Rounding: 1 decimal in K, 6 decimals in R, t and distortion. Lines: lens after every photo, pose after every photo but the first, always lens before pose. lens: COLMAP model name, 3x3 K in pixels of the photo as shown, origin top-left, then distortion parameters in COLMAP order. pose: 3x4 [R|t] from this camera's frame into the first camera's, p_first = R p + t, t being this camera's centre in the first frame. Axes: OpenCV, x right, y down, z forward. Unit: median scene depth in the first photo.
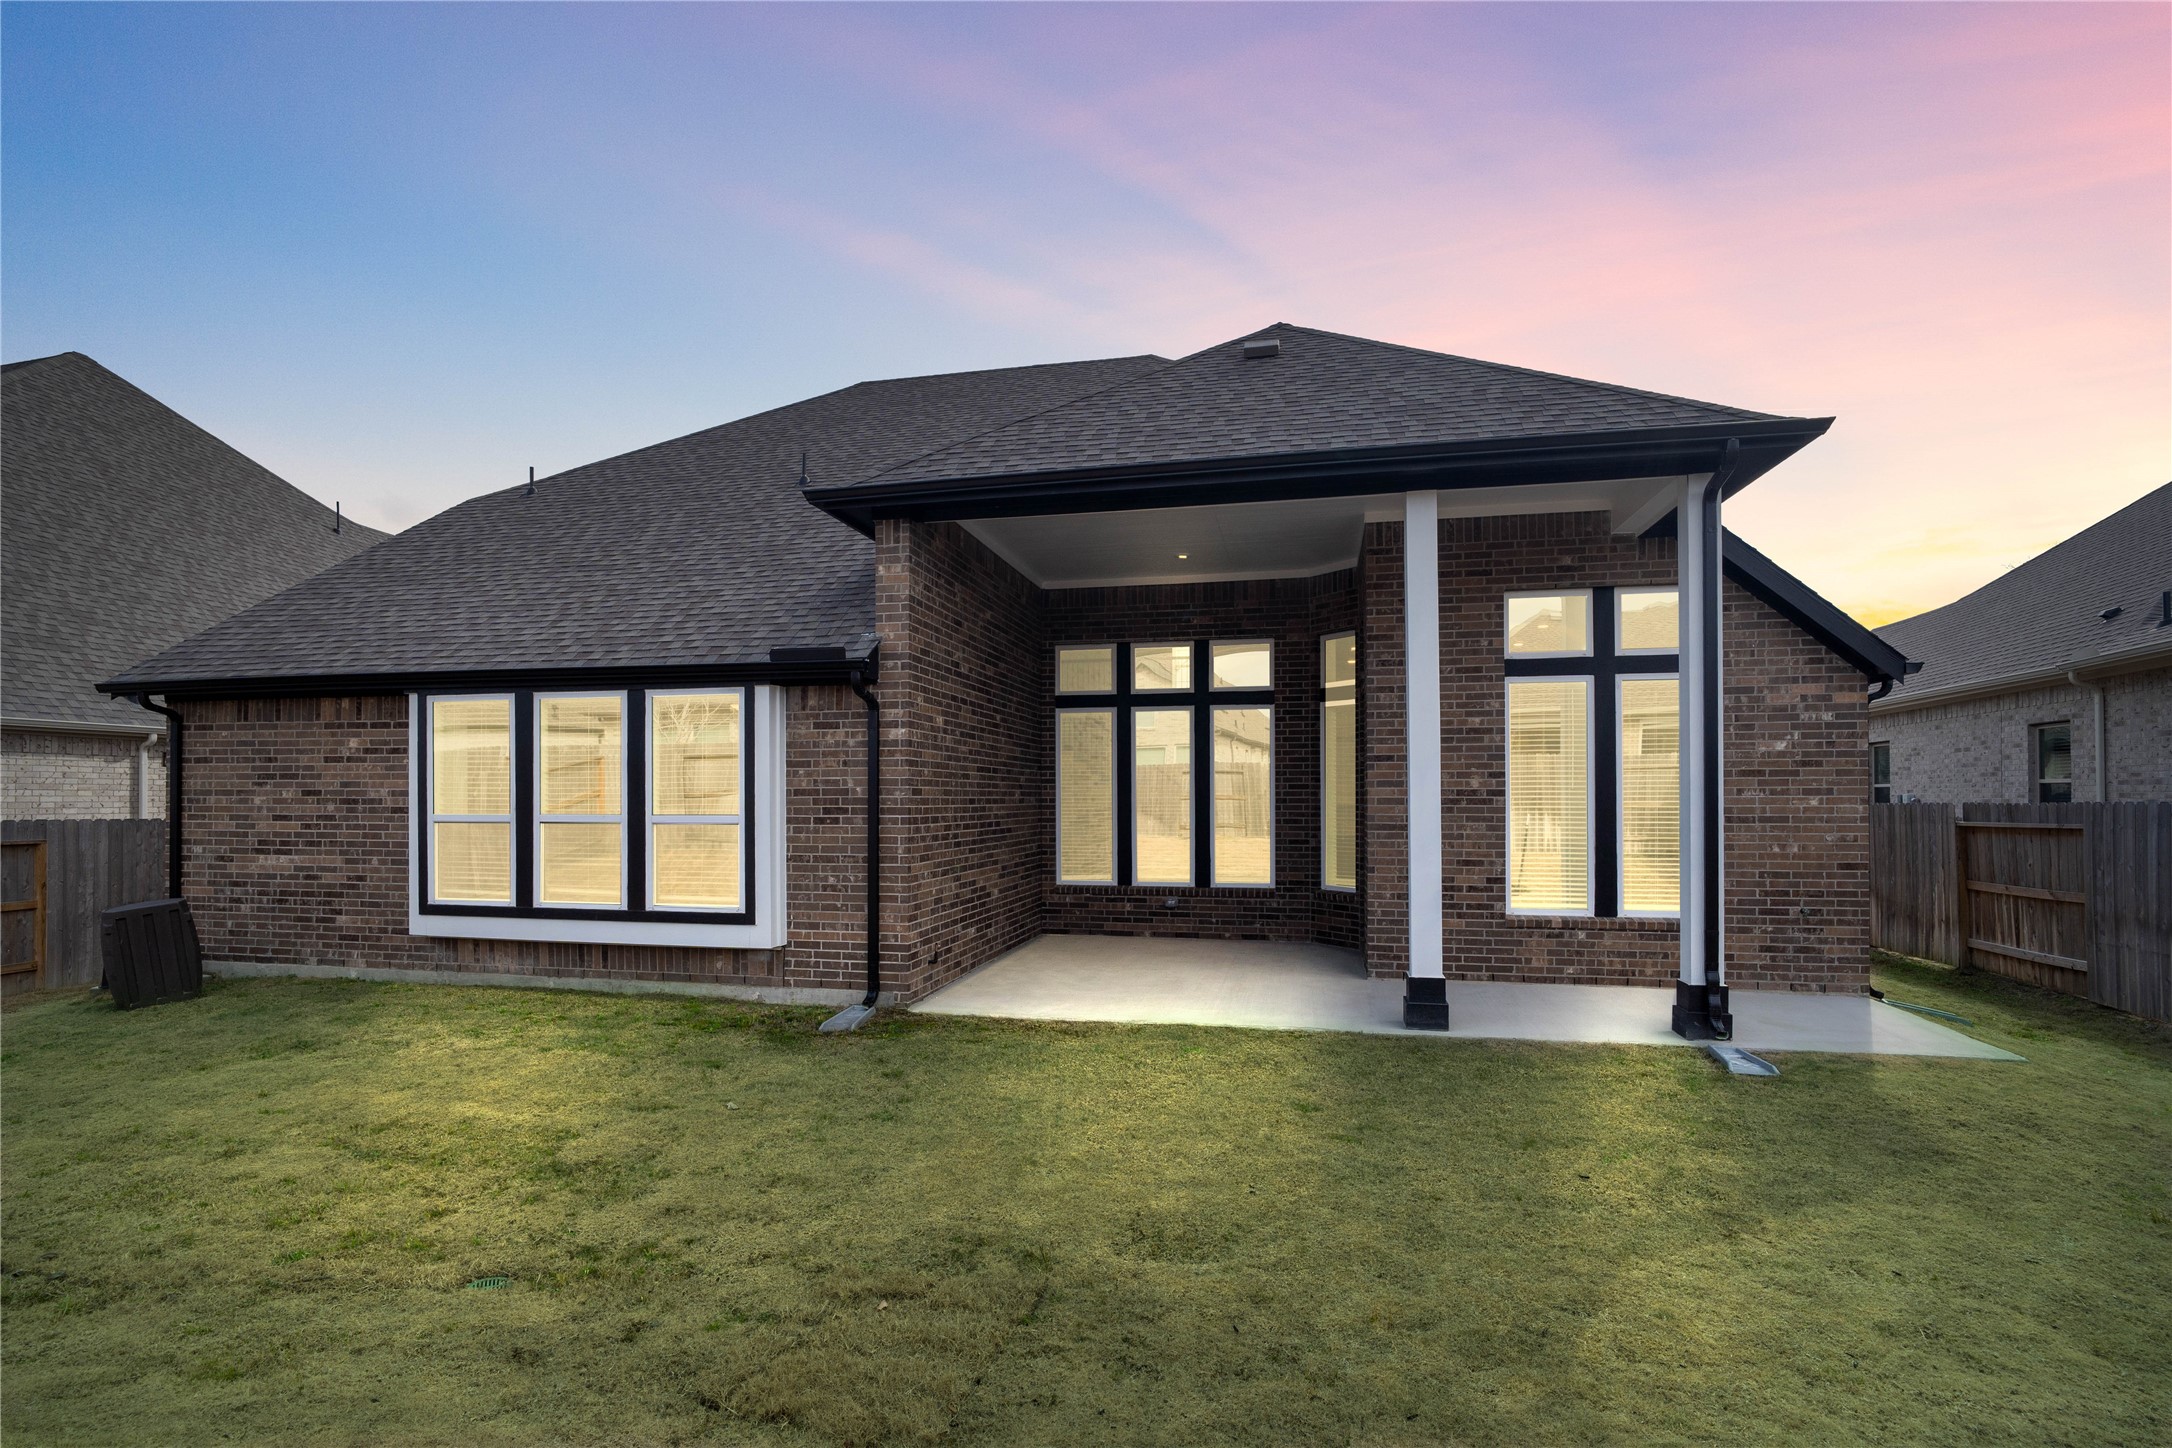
lens RADIAL K [[1025.4, 0, 1092.2], [0, 1025.4, 795.5], [0, 0, 1]] dist [-0.017266, 0.000248]
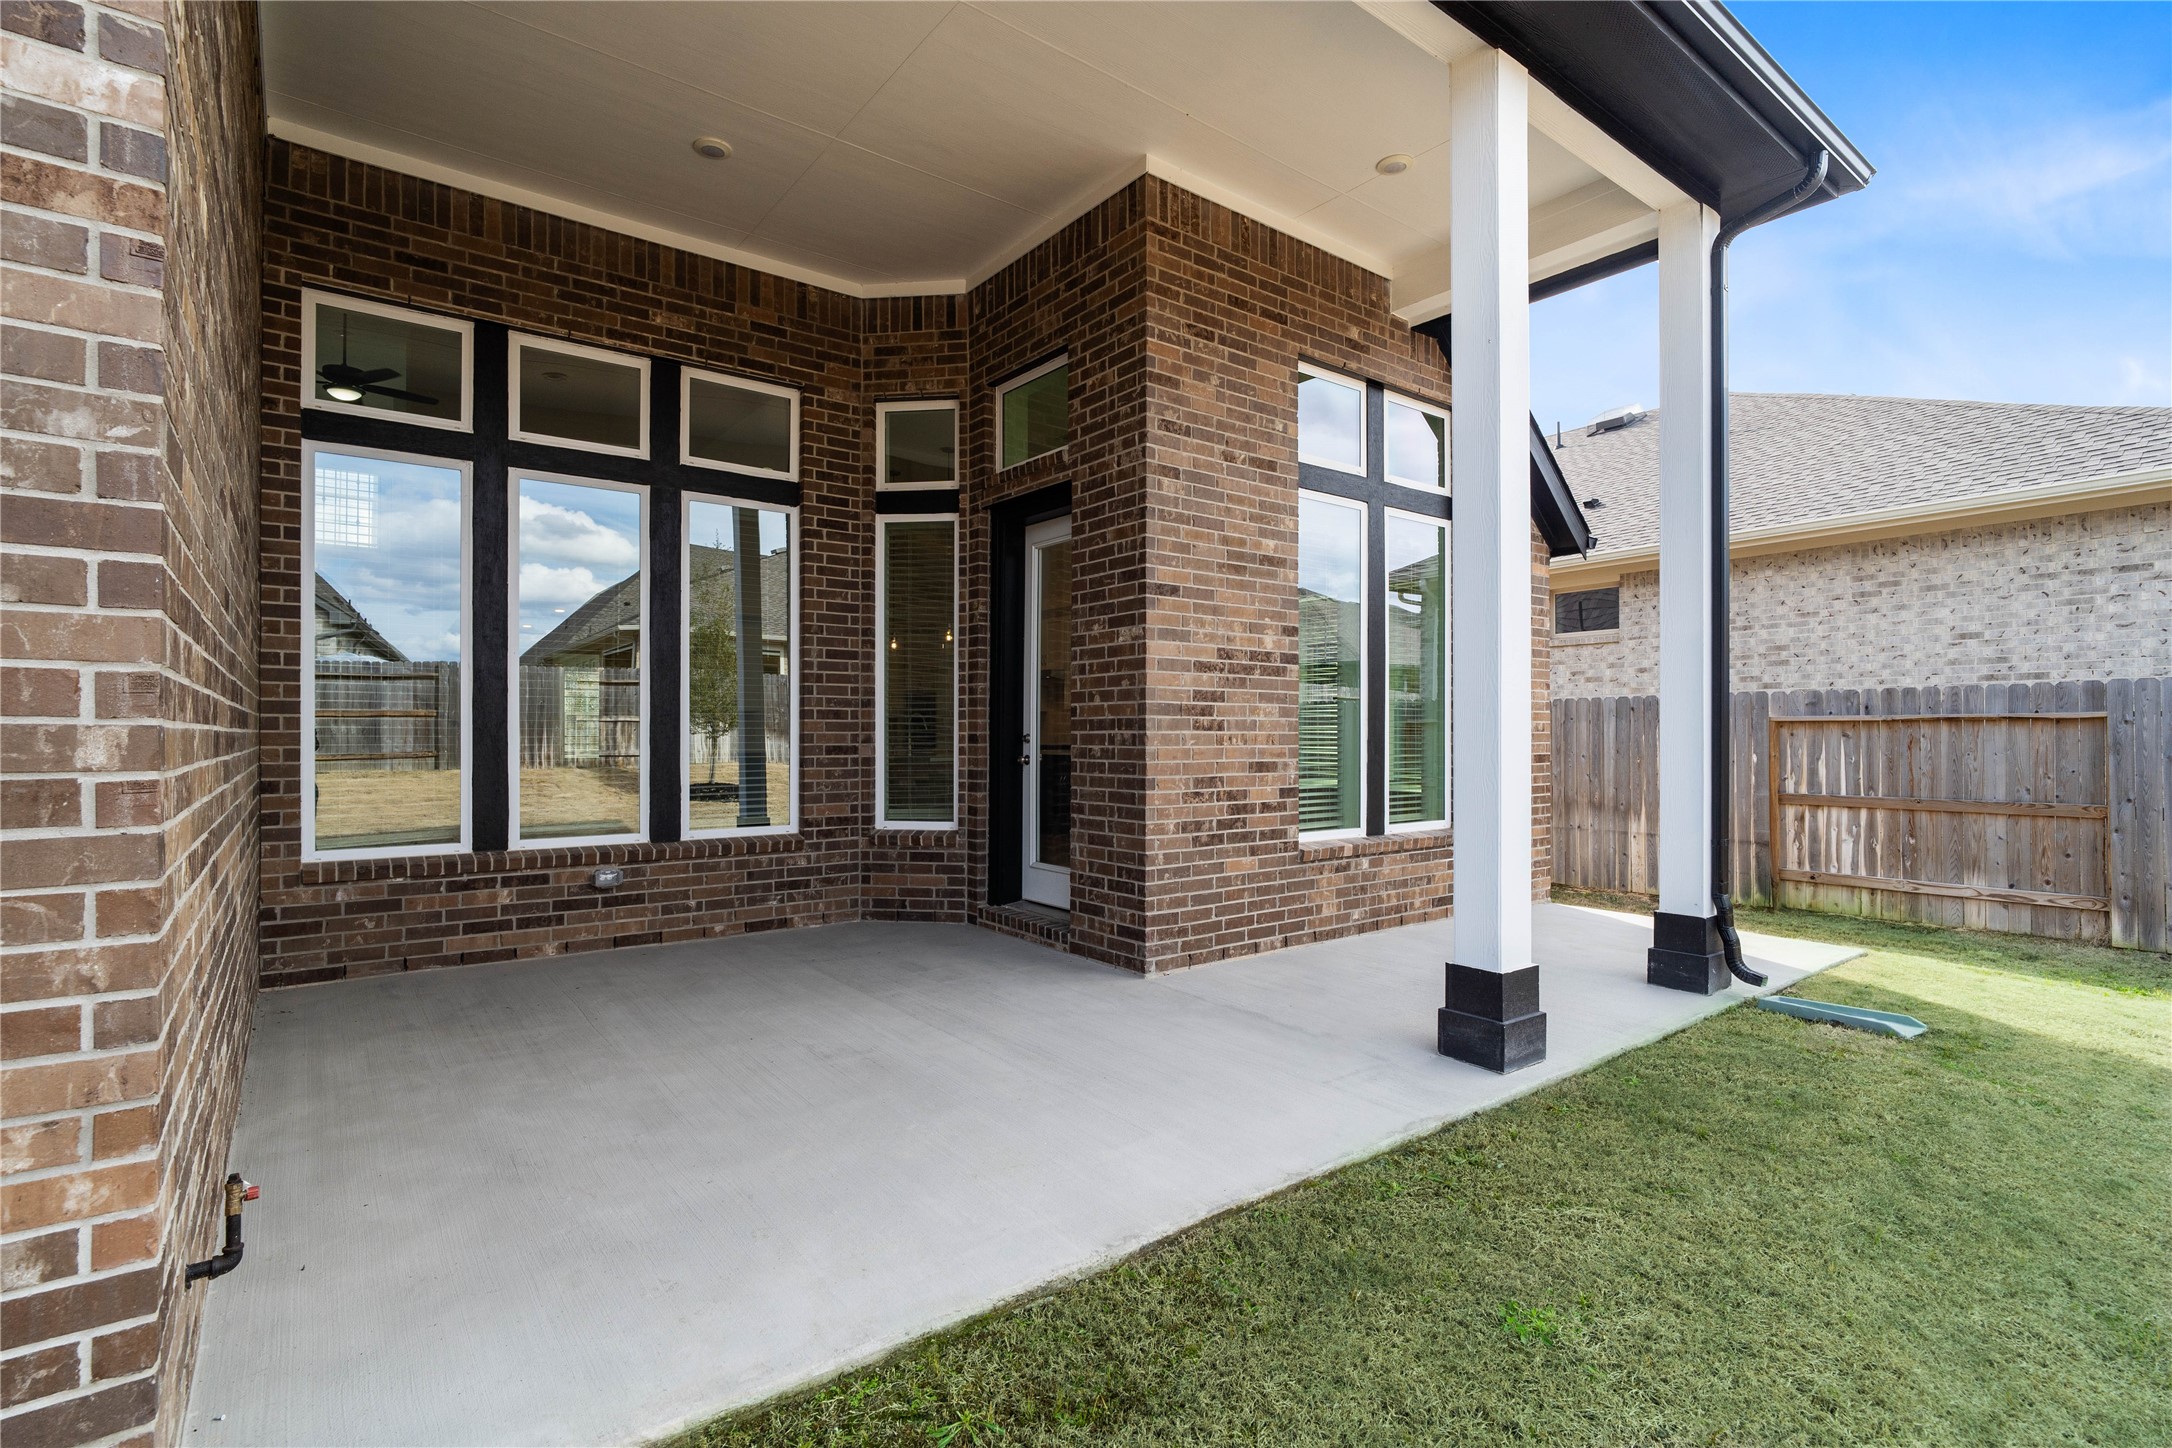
lens RADIAL K [[1025.4, 0, 1081.6], [0, 1025.4, 729.3], [0, 0, 1]] dist [-0.017266, 0.000248]
pose [[0.658955, 0.002176, 0.752179, -0.185368], [-0.002434, 0.999997, -0.000761, 0.043361], [-0.752178, -0.001329, 0.658959, 0.665498]]
